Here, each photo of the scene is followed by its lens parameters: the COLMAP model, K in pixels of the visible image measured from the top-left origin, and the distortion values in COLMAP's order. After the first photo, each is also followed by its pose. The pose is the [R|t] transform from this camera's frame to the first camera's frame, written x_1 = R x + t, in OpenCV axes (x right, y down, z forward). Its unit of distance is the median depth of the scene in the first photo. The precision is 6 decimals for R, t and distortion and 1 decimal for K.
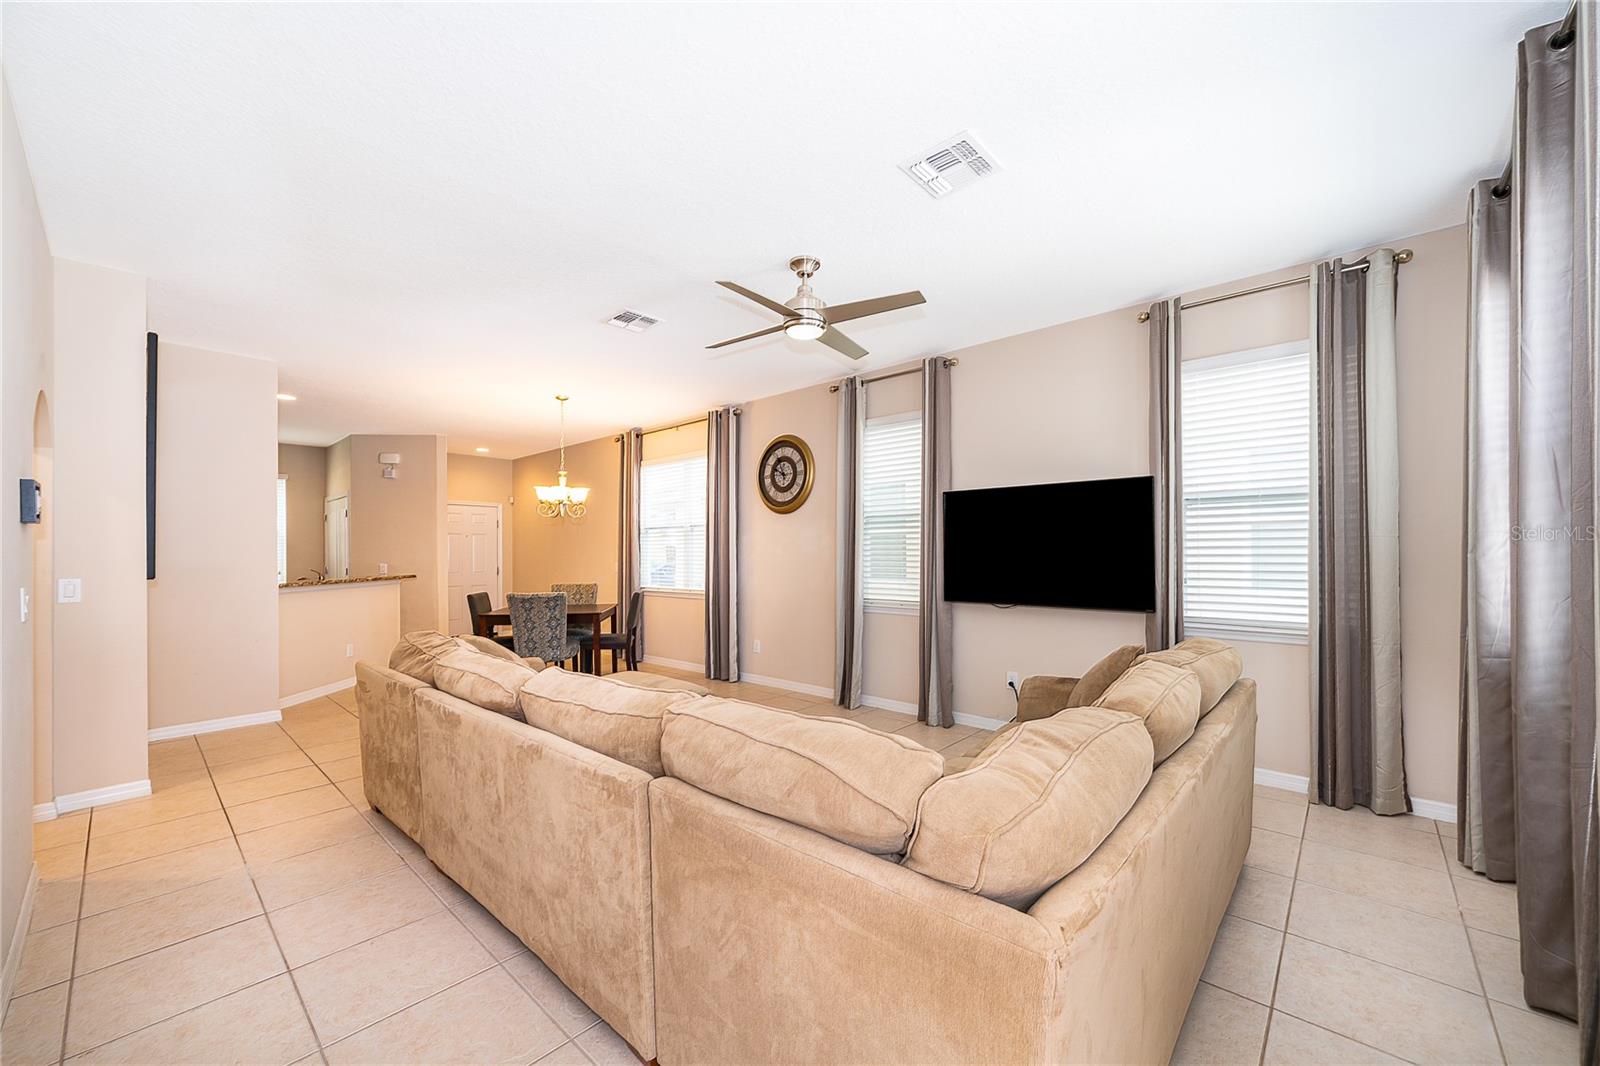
lens RADIAL K [[612.1, 0, 800.0], [0, 612.1, 533.0], [0, 0, 1]] dist [0.000850, -0.000055]
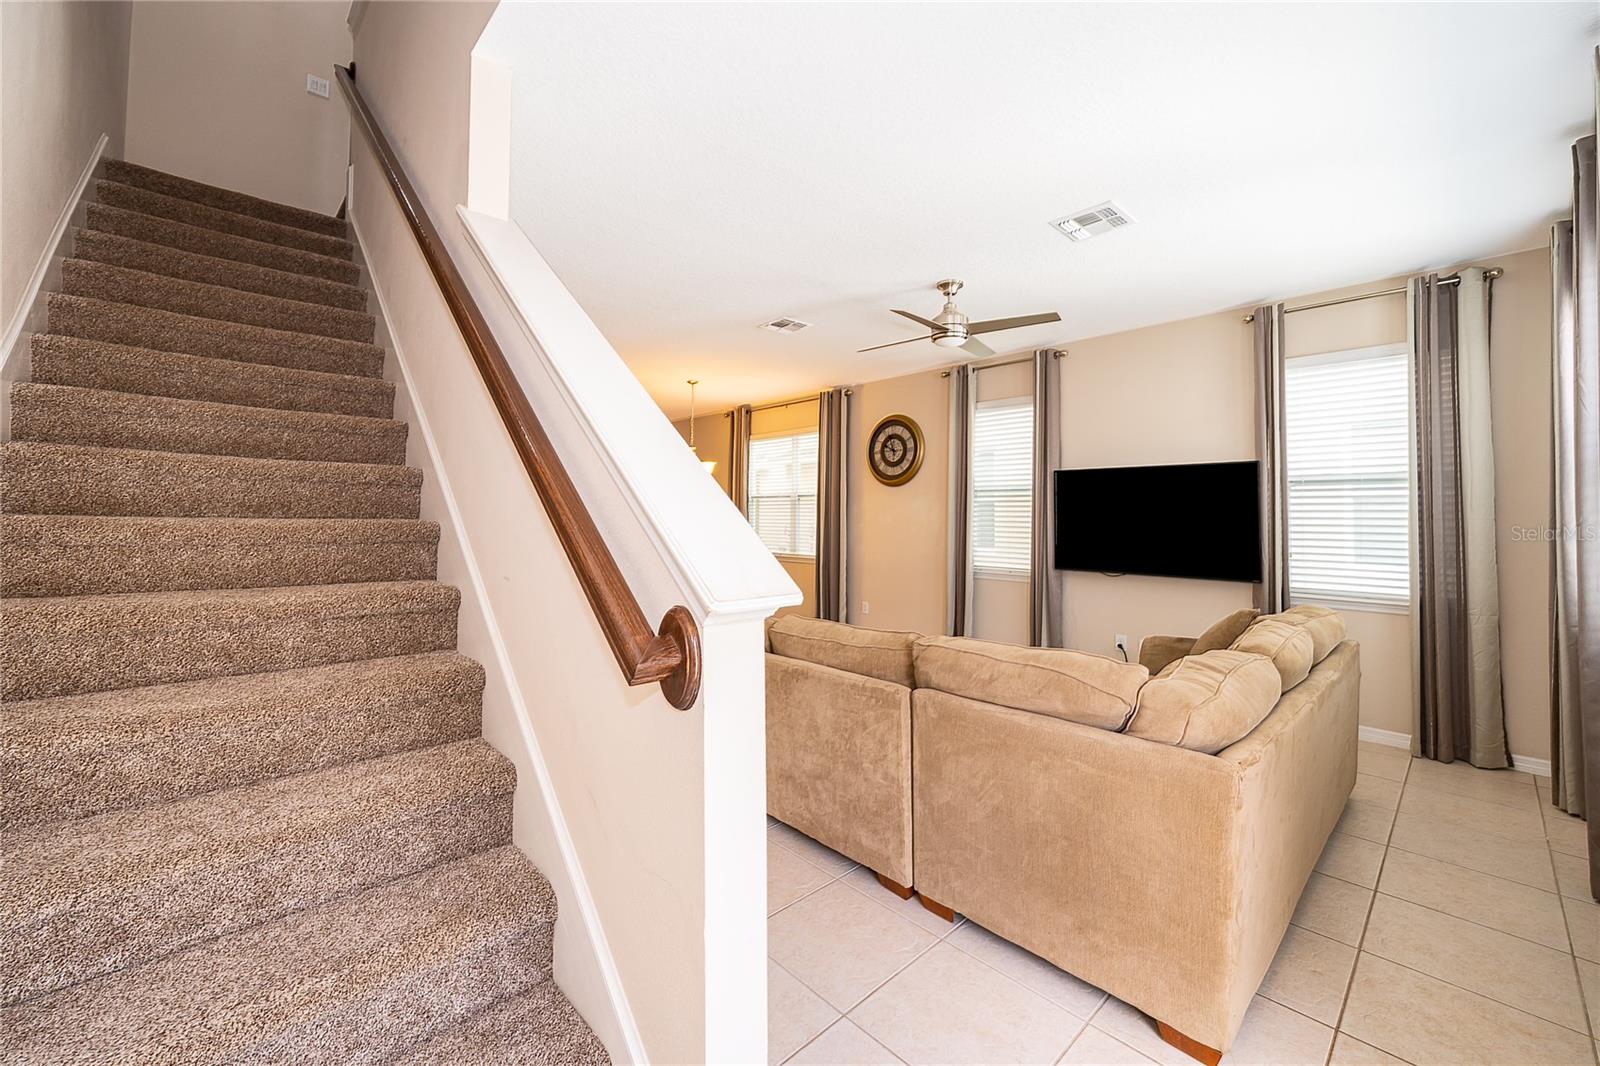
lens RADIAL K [[636.2, 0, 790.2], [0, 636.2, 481.6], [0, 0, 1]] dist [0.000648, 0.000426]
pose [[0.996073, 0.004588, -0.088420, -0.197374], [-0.006328, 0.999792, -0.019408, -0.030129], [0.088313, 0.019891, 0.995894, -0.265943]]
